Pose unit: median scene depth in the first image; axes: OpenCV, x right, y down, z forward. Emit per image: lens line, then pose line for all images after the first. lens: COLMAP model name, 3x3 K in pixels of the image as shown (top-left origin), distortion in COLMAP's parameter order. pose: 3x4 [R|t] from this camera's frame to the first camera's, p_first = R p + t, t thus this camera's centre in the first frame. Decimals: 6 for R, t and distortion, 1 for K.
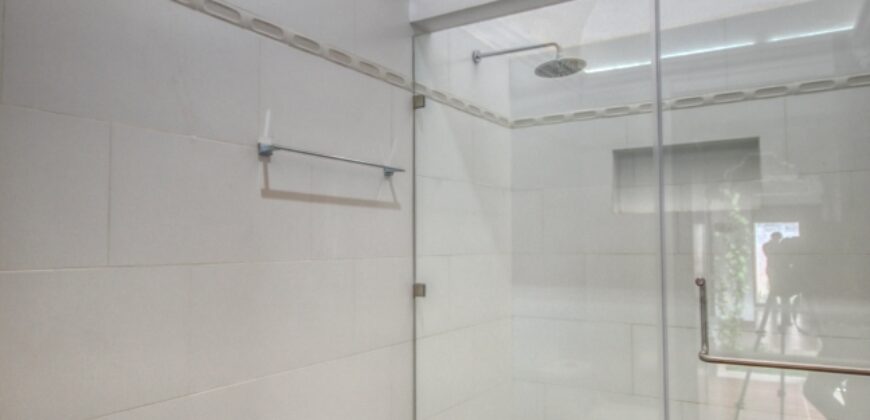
lens RADIAL K [[614.2, 0, 434.3], [0, 614.2, 212.0], [0, 0, 1]] dist [-0.005986, -0.000581]
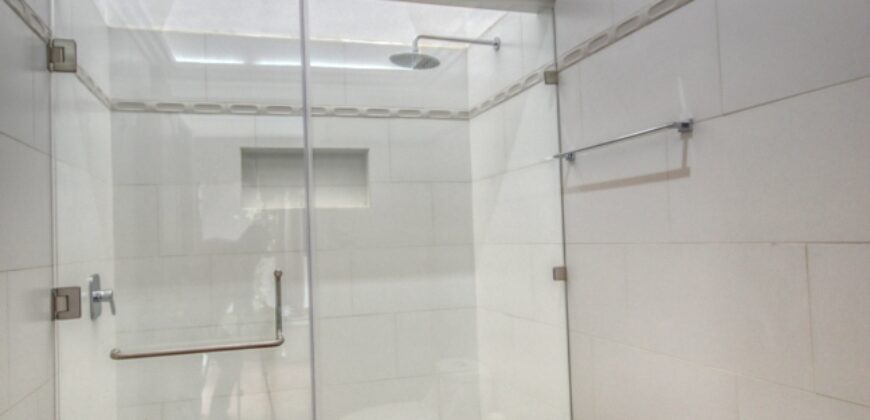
lens RADIAL K [[614.2, 0, 434.1], [0, 614.2, 210.1], [0, 0, 1]] dist [-0.005986, -0.000581]
pose [[0.675331, 0.029586, 0.736921, -0.237855], [-0.019073, 0.999561, -0.022652, 0.016213], [-0.737268, 0.001242, 0.675599, 0.113146]]
